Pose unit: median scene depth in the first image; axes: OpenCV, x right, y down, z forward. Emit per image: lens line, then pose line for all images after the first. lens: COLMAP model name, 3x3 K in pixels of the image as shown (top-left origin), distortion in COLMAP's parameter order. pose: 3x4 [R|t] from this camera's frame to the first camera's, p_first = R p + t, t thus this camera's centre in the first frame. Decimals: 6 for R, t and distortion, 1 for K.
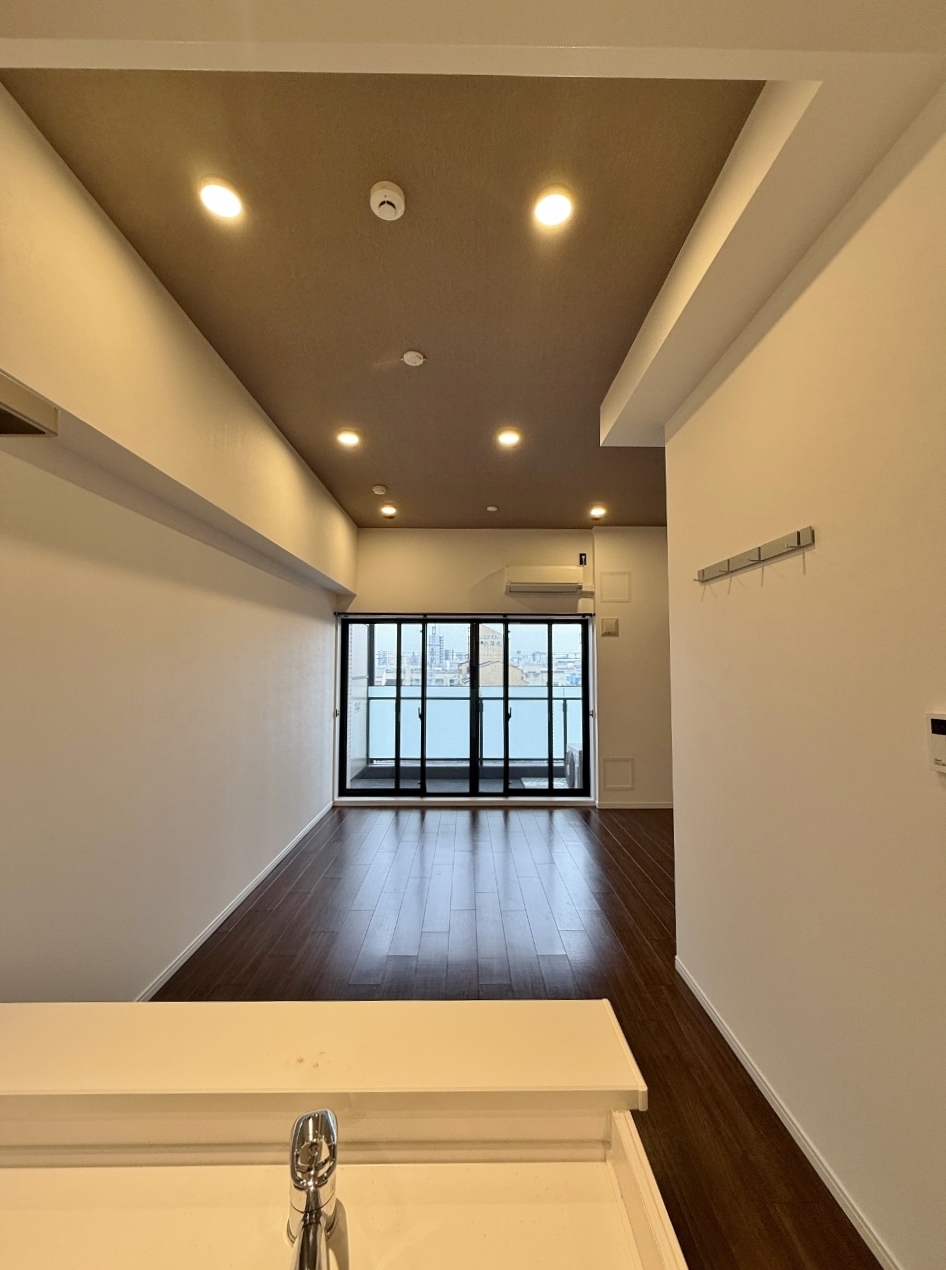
lens RADIAL K [[509.1, 0, 473.0], [0, 509.1, 635.0], [0, 0, 1]] dist [0.000549, -0.000207]
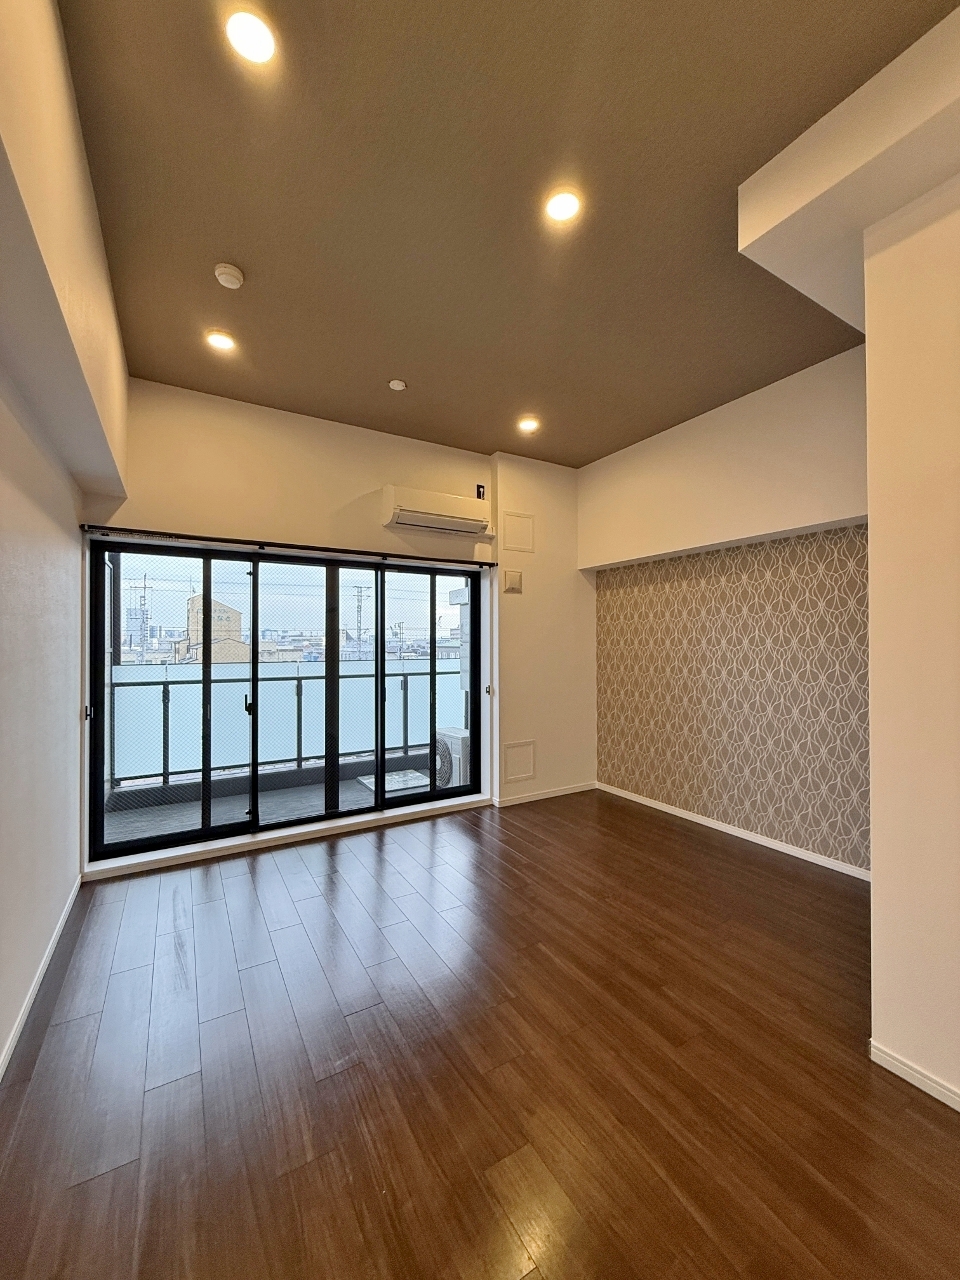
lens RADIAL K [[493.6, 0, 454.6], [0, 493.6, 642.2], [0, 0, 1]] dist [0.000559, 0.000005]
pose [[0.865890, -0.001089, 0.500233, -0.189436], [-0.025630, 0.998588, 0.046539, 0.043619], [-0.499577, -0.053119, 0.864639, 0.351457]]
